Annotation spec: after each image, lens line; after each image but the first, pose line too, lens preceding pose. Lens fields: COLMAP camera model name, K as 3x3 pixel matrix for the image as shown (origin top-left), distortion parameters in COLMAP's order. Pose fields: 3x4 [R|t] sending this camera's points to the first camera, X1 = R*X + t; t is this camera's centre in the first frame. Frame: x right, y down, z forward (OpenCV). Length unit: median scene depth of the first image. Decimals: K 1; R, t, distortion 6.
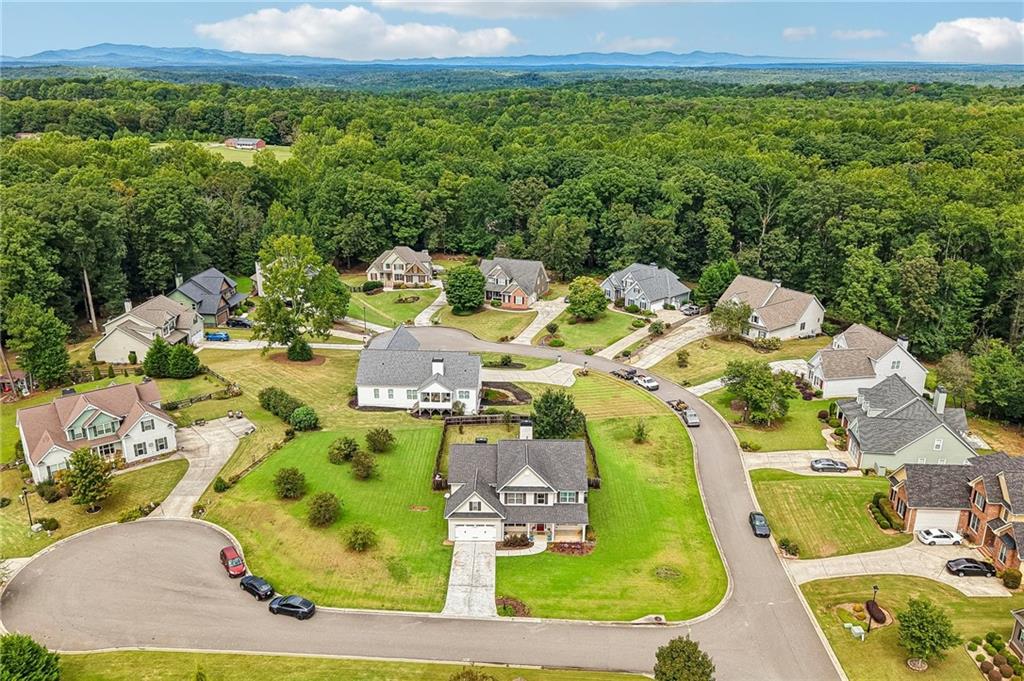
lens RADIAL K [[814.8, 0, 511.0], [0, 814.8, 329.2], [0, 0, 1]] dist [0.059900, -0.094465]
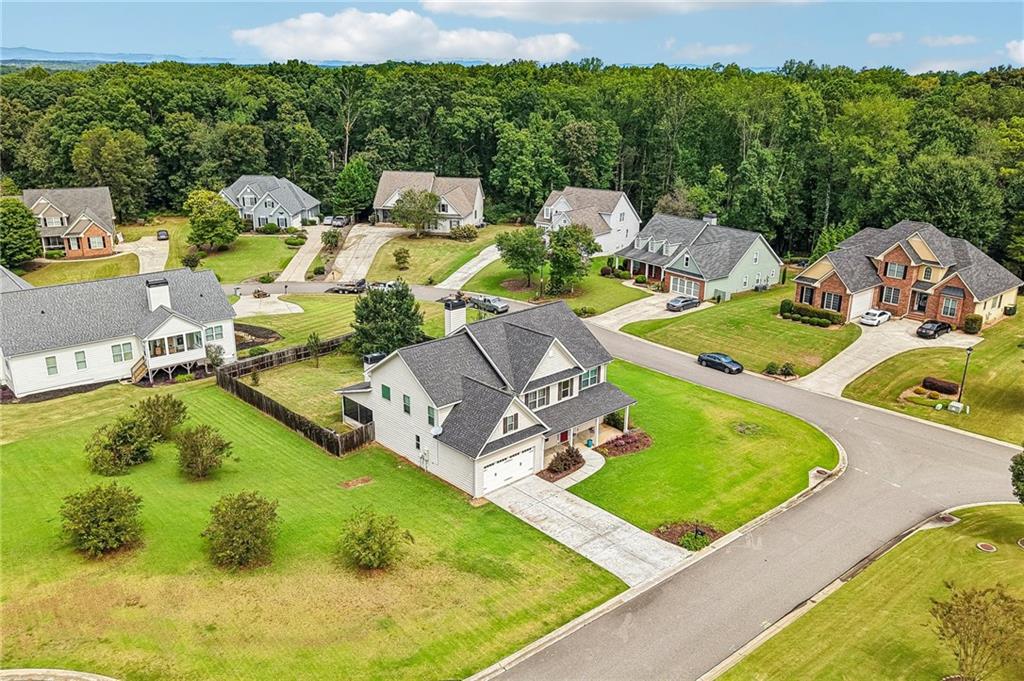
lens RADIAL K [[808.3, 0, 510.5], [0, 808.3, 343.3], [0, 0, 1]] dist [0.064158, -0.103205]
pose [[0.729605, -0.215620, 0.648988, -0.408688], [0.203239, 0.974483, 0.095277, 0.105431], [-0.652971, 0.062385, 0.754810, 0.560123]]
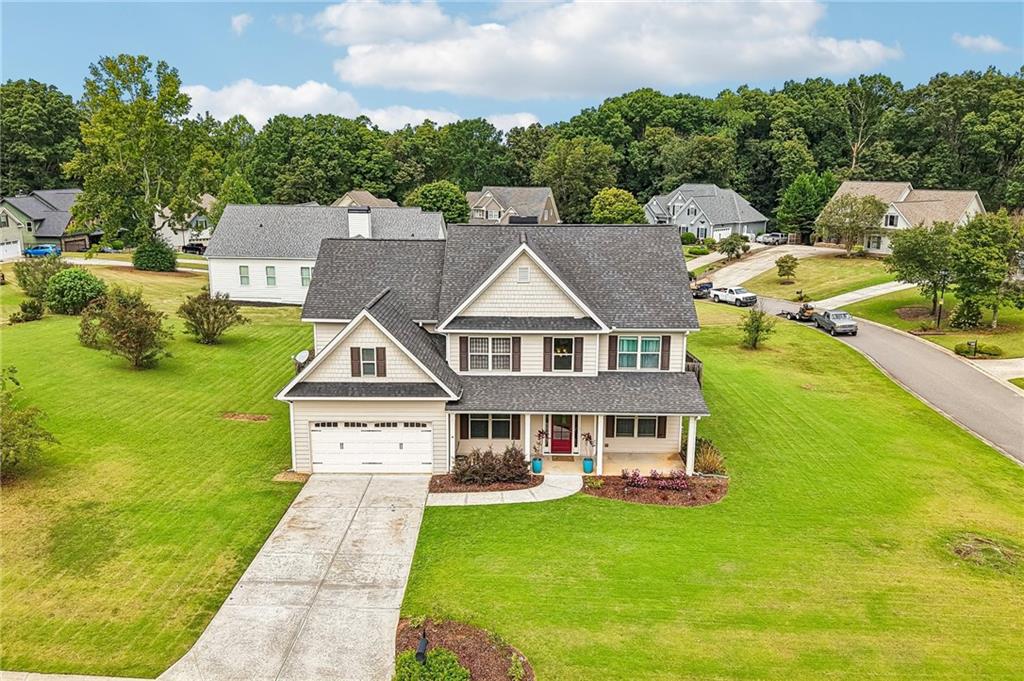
lens RADIAL K [[814.8, 0, 511.0], [0, 814.8, 329.2], [0, 0, 1]] dist [0.059900, -0.094465]
pose [[0.999981, -0.000793, -0.006090, 0.016867], [0.000154, 0.994554, -0.104225, 0.239008], [0.006140, 0.104222, 0.994535, 0.666629]]
